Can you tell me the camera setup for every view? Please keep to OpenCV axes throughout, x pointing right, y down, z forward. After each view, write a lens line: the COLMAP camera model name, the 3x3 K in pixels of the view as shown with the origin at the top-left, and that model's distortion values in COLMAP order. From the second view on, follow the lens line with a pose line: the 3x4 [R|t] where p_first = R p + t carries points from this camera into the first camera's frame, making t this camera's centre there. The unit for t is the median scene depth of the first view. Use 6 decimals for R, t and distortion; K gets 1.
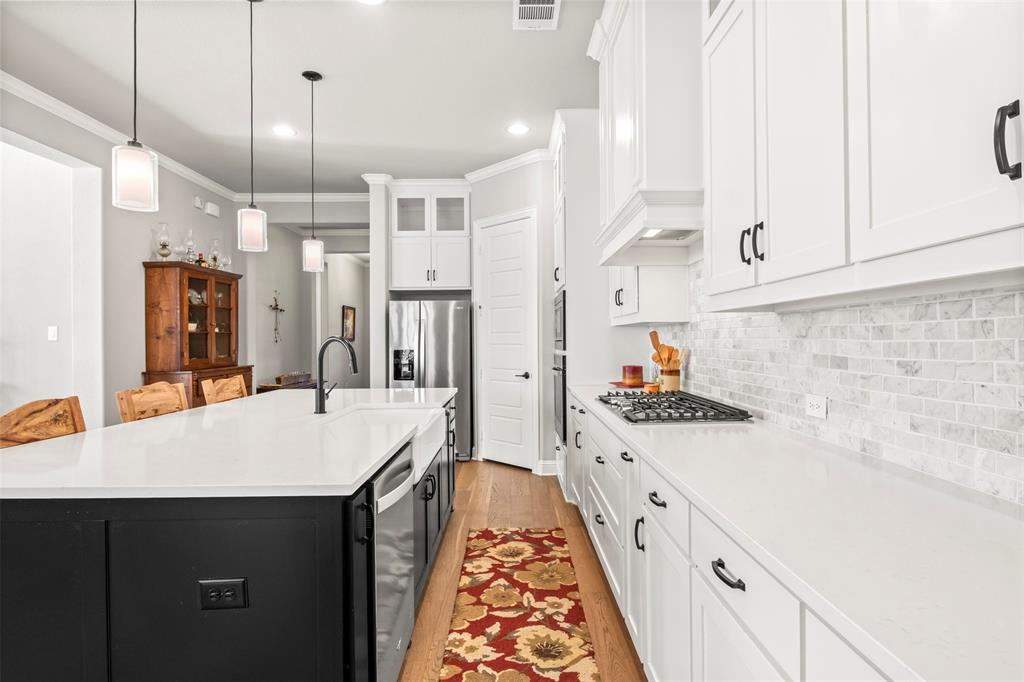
lens RADIAL K [[511.1, 0, 519.8], [0, 511.1, 341.5], [0, 0, 1]] dist [-0.001742, -0.001825]
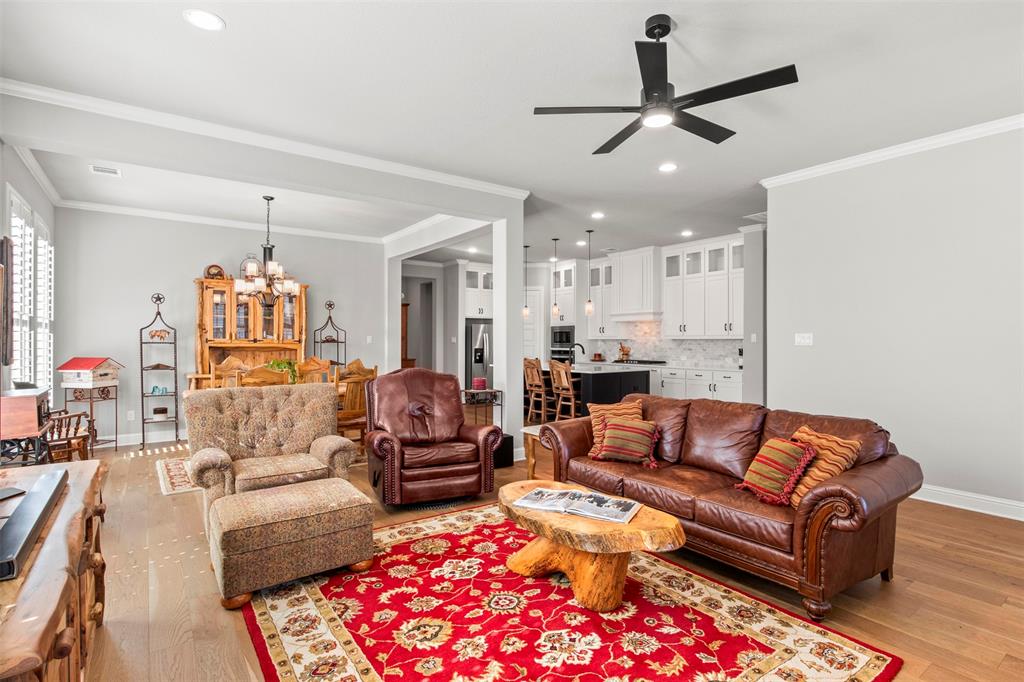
lens RADIAL K [[511.1, 0, 519.8], [0, 511.1, 341.5], [0, 0, 1]] dist [-0.001742, -0.001825]
pose [[0.812527, 0.006407, 0.582889, -3.236774], [-0.006396, 0.999977, -0.002075, -0.016808], [-0.582889, -0.002042, 0.812549, -1.907080]]
